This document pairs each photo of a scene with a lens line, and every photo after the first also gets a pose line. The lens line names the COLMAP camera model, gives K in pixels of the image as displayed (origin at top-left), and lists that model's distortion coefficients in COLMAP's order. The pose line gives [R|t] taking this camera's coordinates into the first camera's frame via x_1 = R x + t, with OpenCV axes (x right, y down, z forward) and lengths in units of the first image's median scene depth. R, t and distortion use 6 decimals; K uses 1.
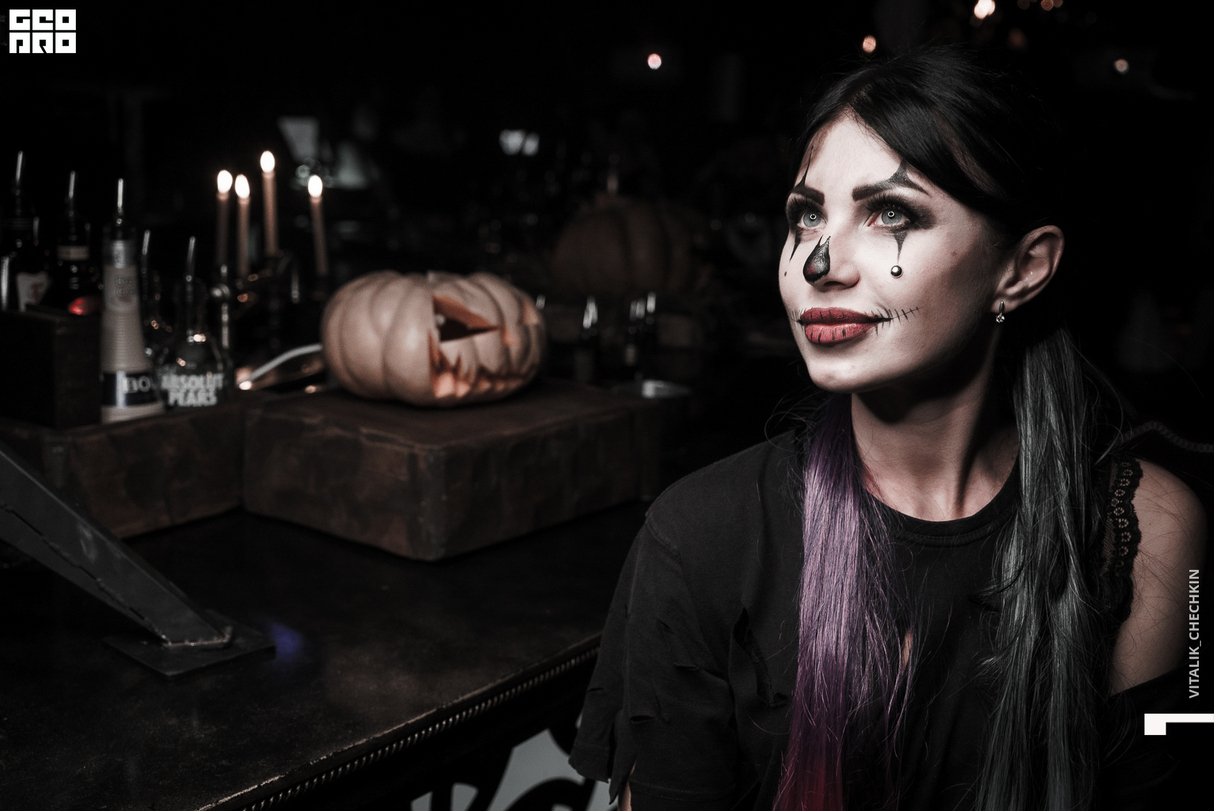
lens RADIAL K [[1420.3, 0, 607.0], [0, 1420.3, 405.5], [0, 0, 1]] dist [0.024112, 0.031467]
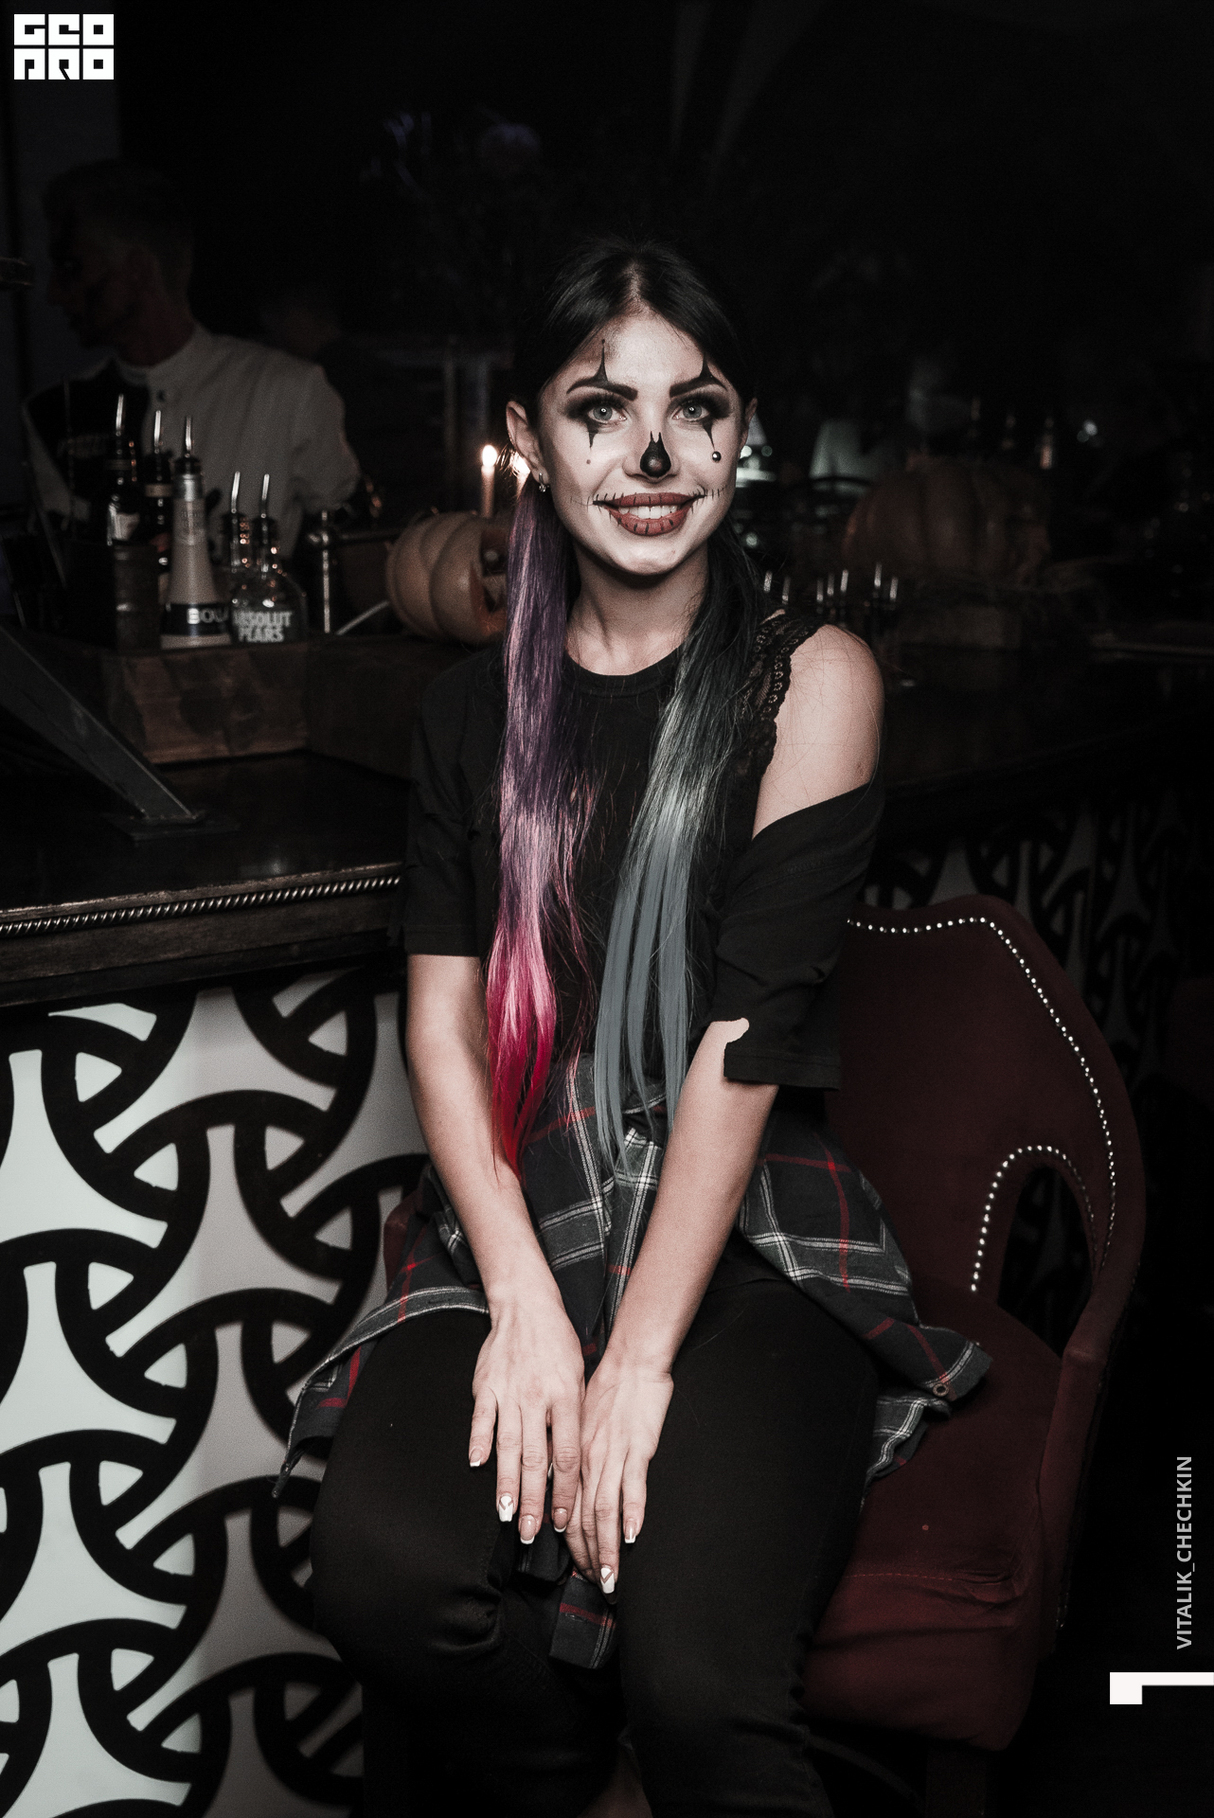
lens RADIAL K [[2127.0, 0, 607.0], [0, 2127.0, 909.0], [0, 0, 1]] dist [0.024112, 0.031467]
pose [[0.946914, 0.052811, -0.317118, 0.442974], [-0.042210, 0.998299, 0.040212, 0.120950], [0.318703, -0.024691, 0.947533, -0.369766]]
